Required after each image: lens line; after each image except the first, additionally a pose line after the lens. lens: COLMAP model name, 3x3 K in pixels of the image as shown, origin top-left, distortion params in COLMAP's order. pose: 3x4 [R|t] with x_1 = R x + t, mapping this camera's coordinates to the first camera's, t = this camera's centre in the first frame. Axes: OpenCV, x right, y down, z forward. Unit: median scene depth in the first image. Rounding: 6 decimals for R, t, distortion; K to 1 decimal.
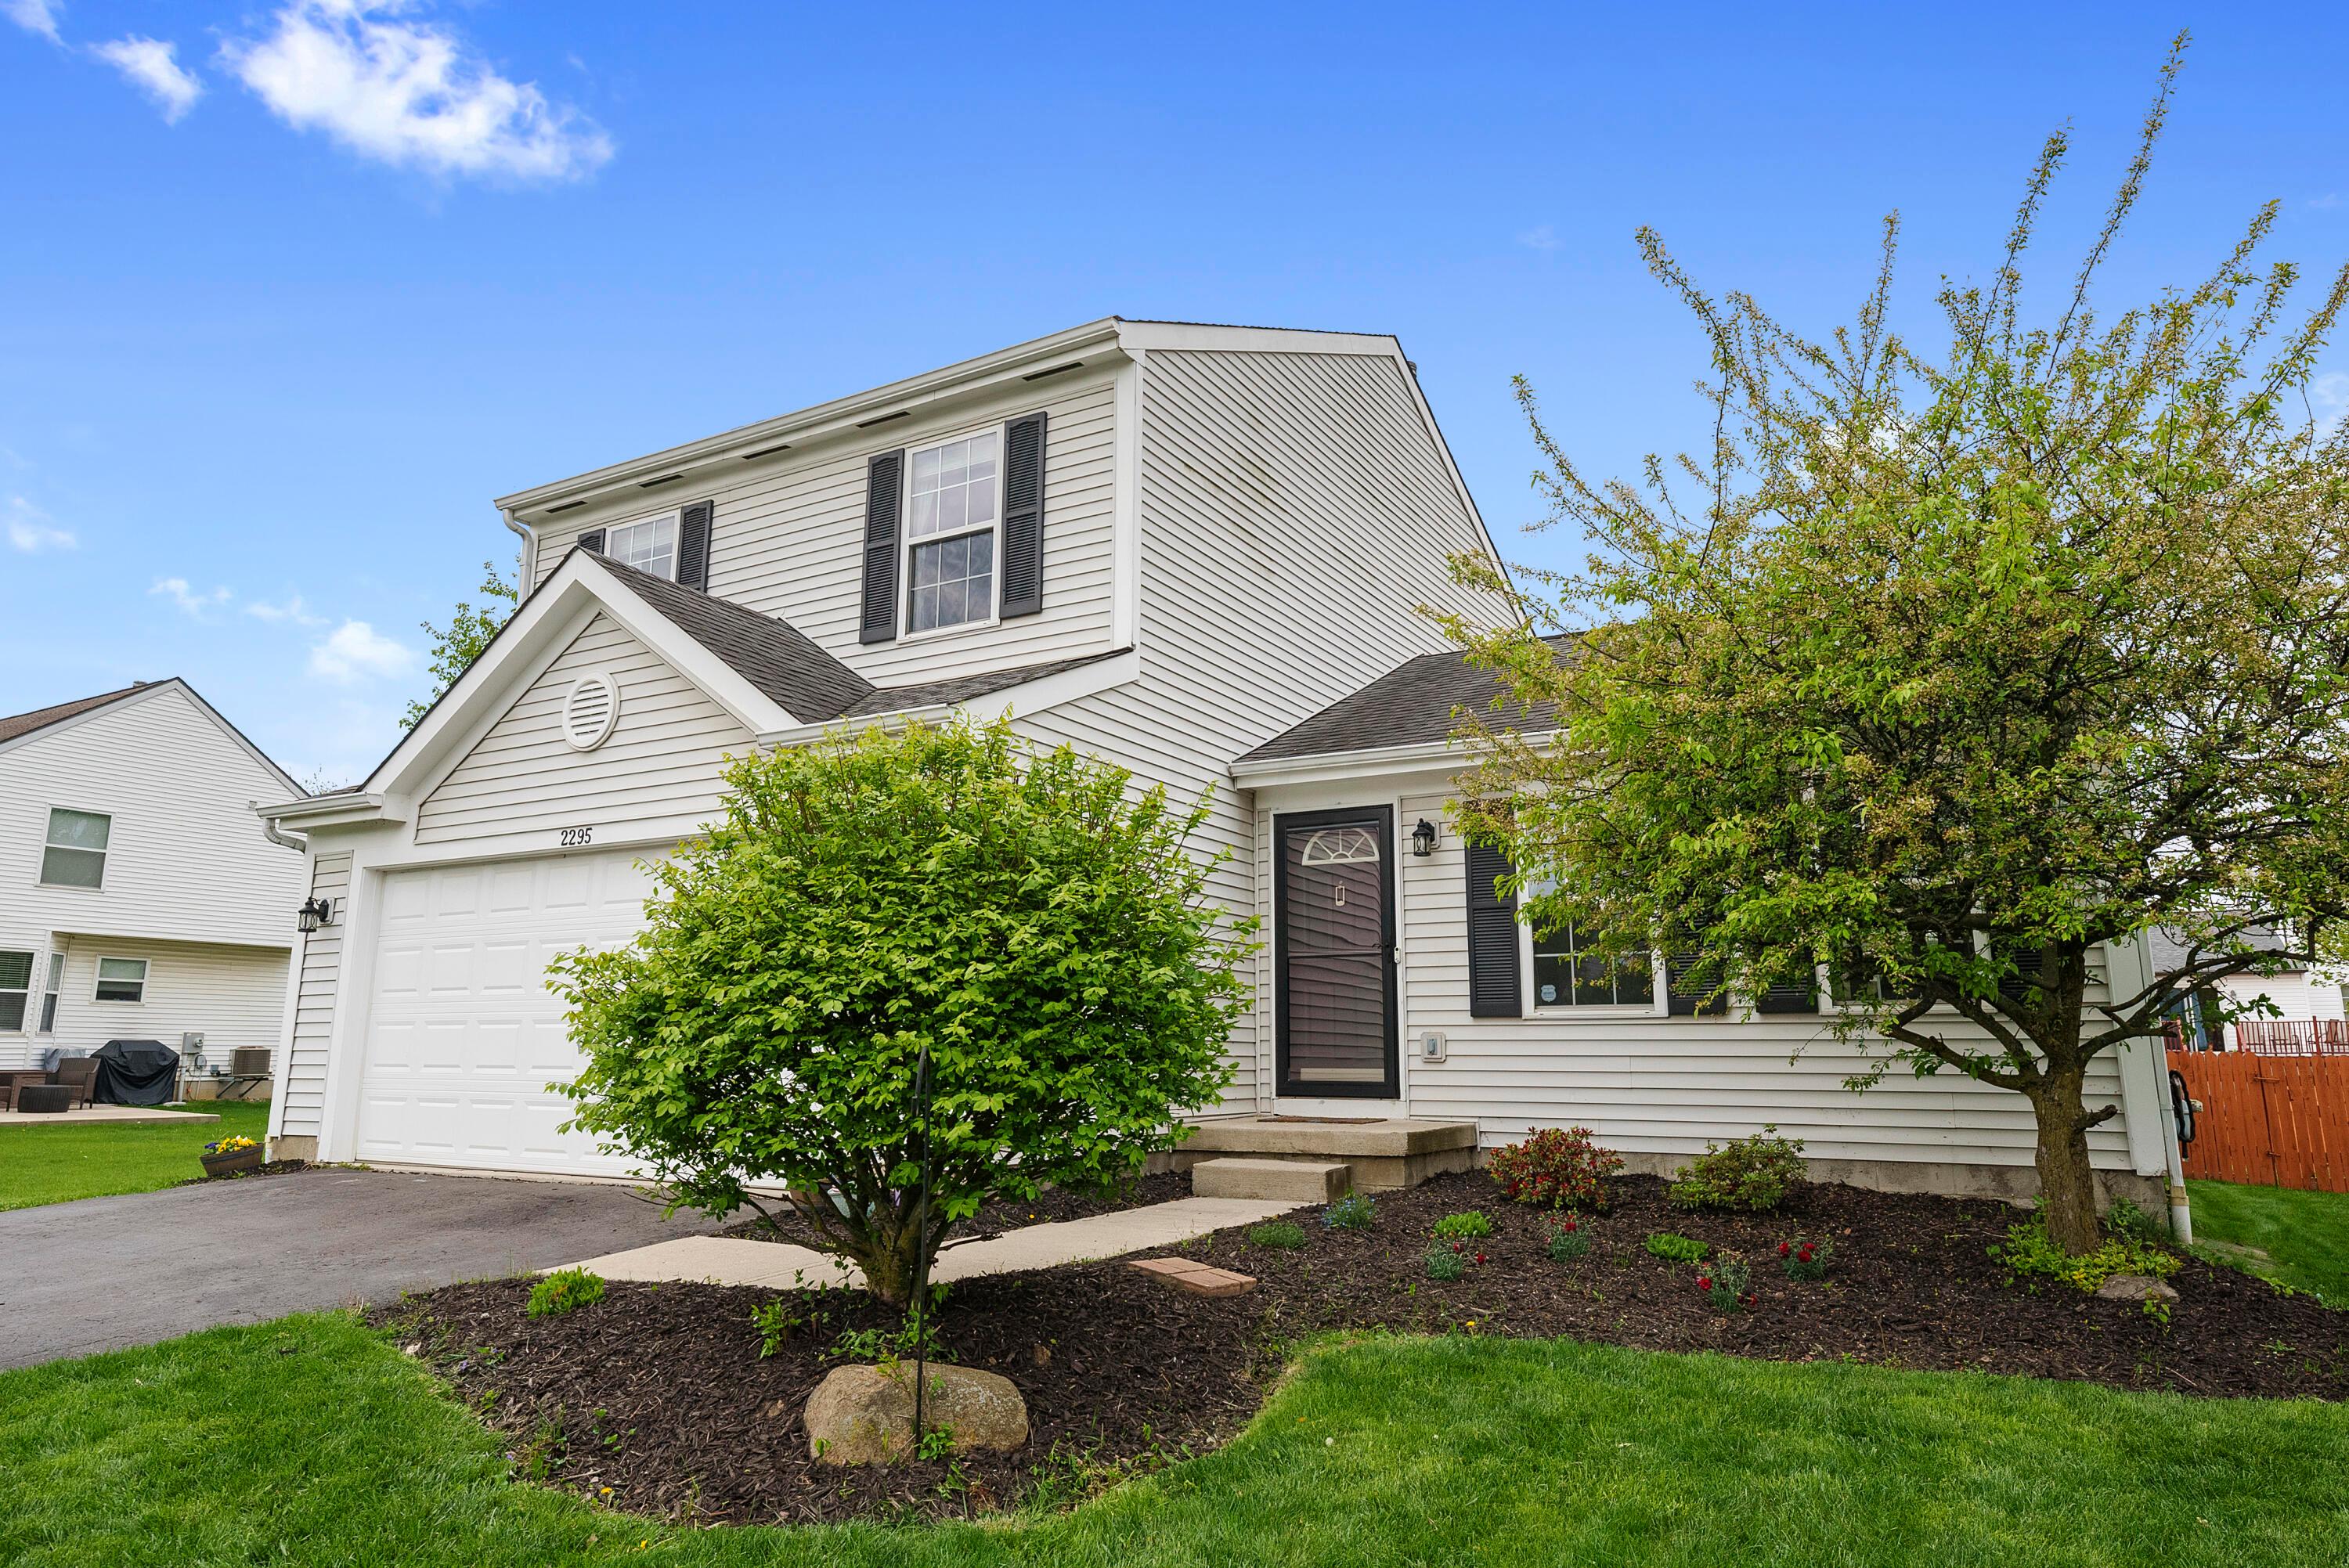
lens RADIAL K [[1453.7, 0, 1174.5], [0, 1453.7, 784.0], [0, 0, 1]] dist [0.000079, -0.000193]
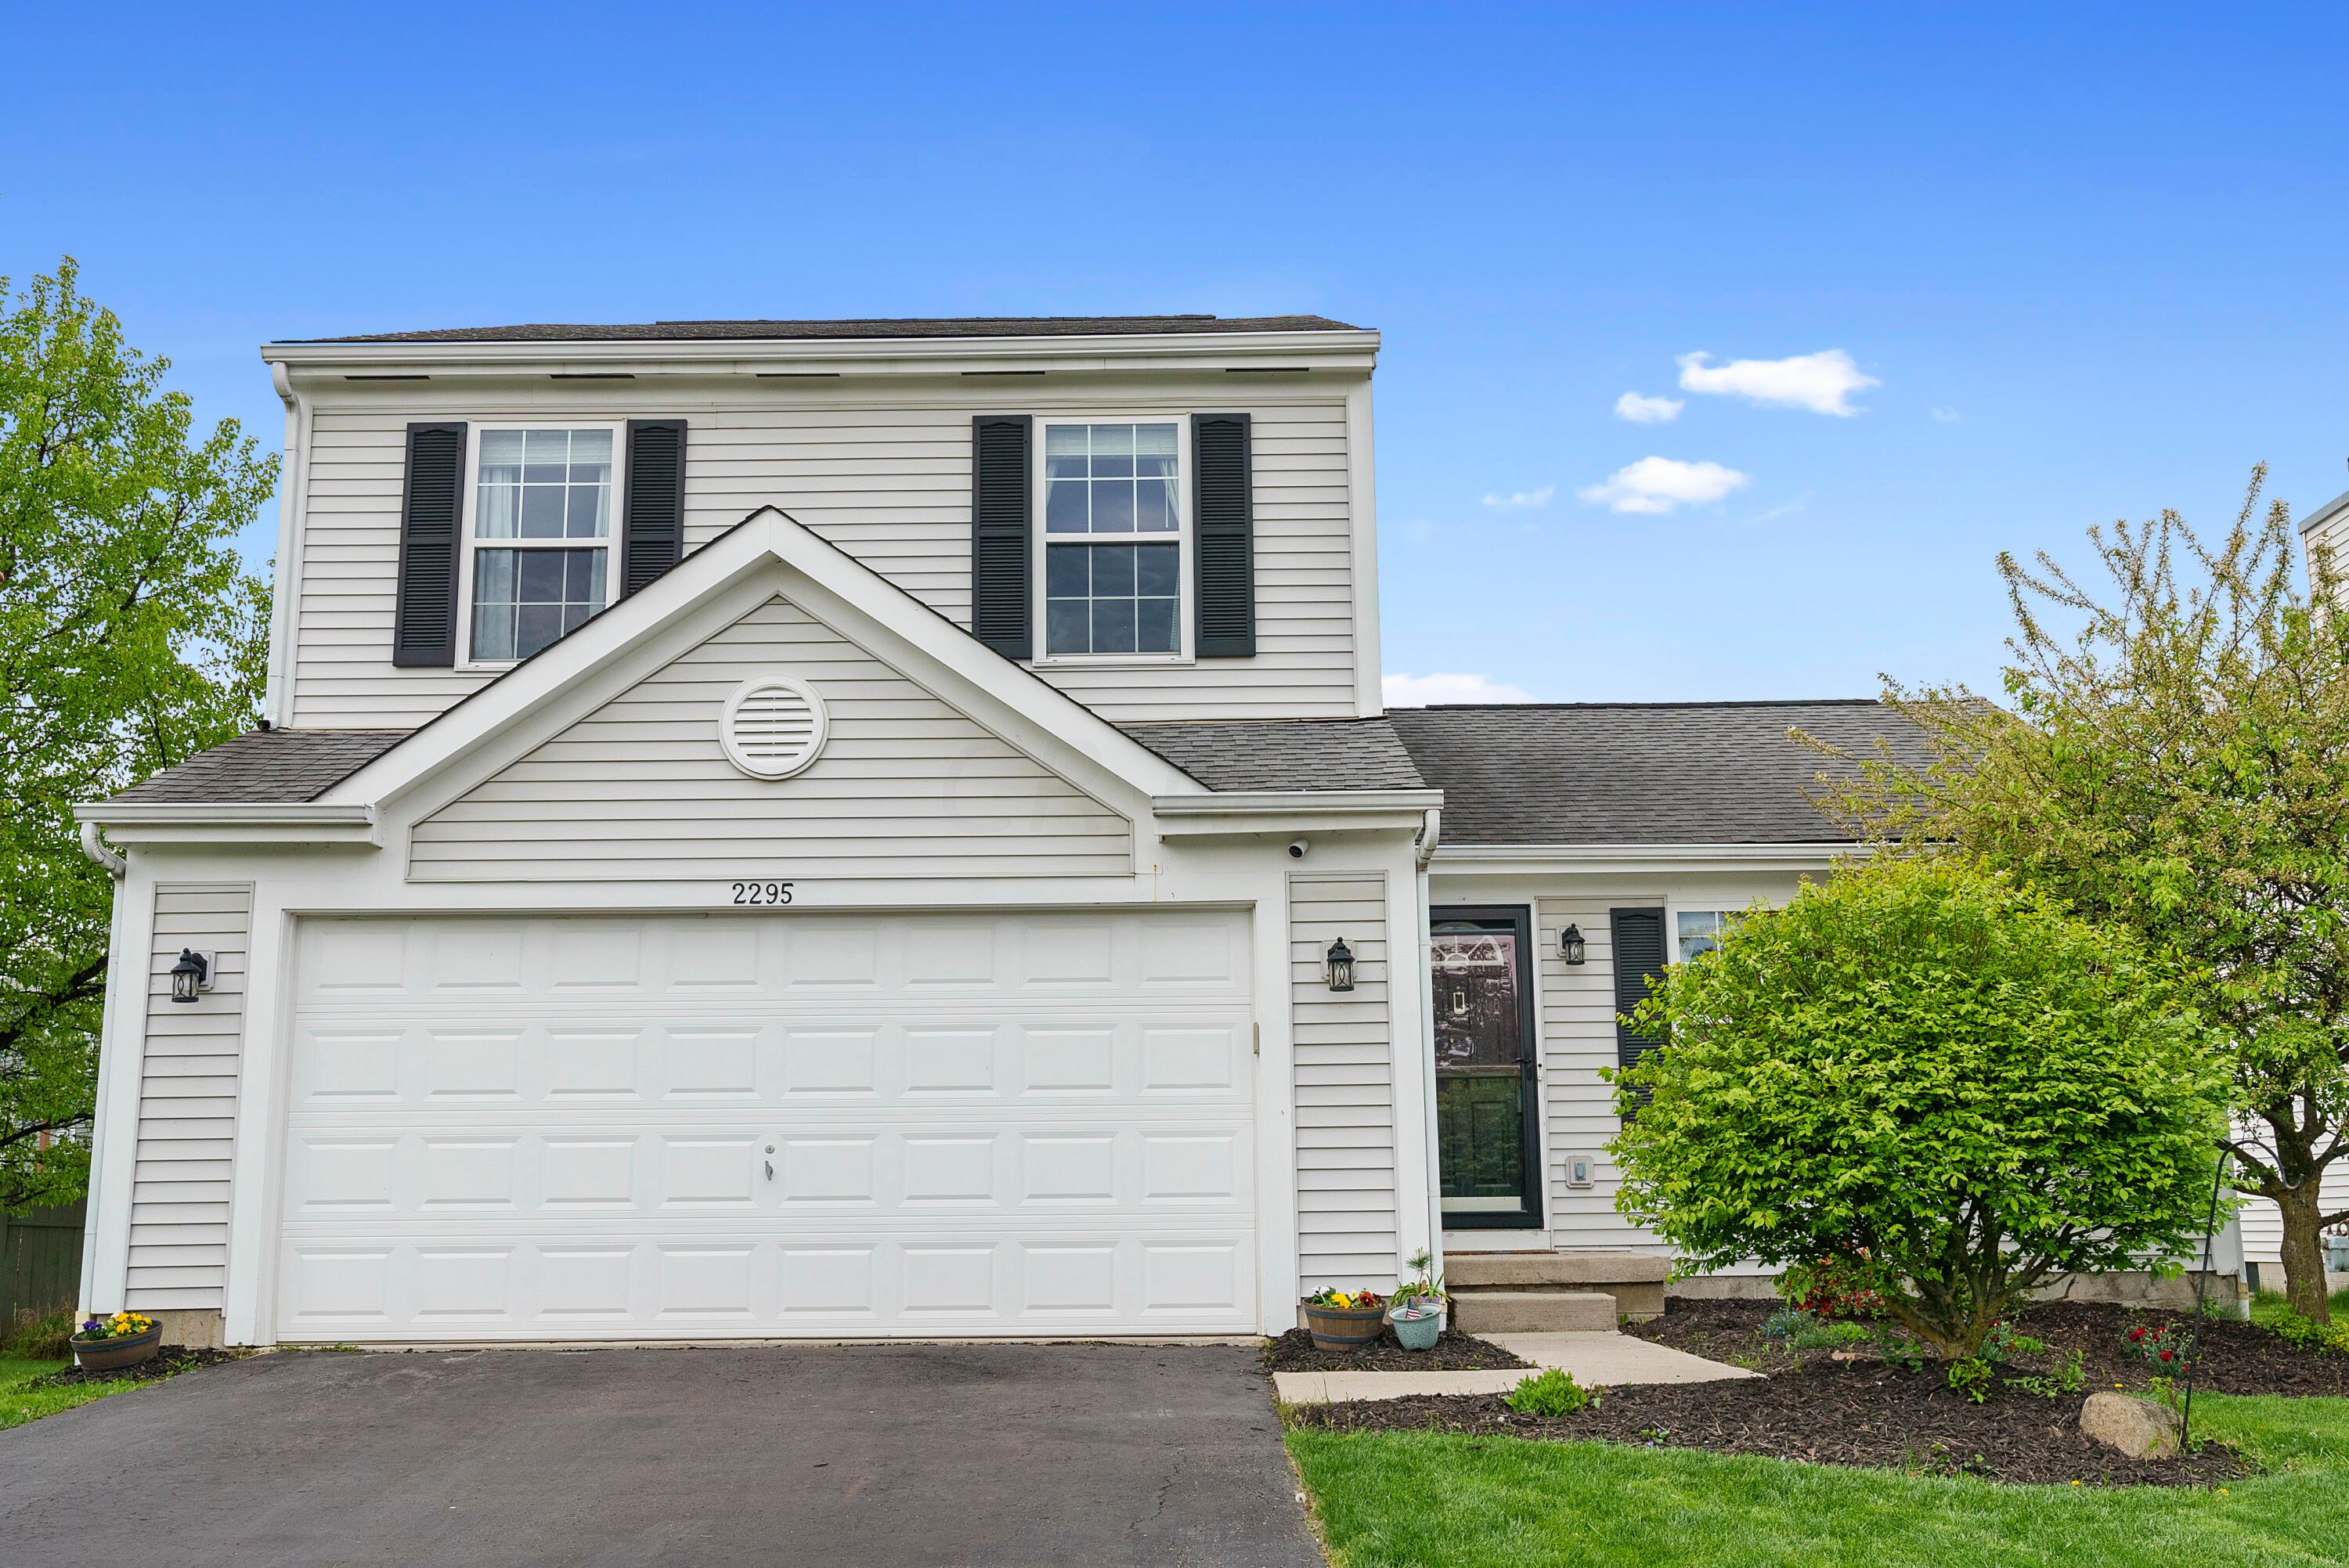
lens RADIAL K [[2330.5, 0, 1174.5], [0, 2330.5, 784.0], [0, 0, 1]] dist [-0.017746, 0.011888]
pose [[0.863536, 0.082069, 0.497565, -0.781223], [-0.079489, 0.996486, -0.026408, -0.004824], [-0.497984, -0.016747, 0.867025, -0.144130]]
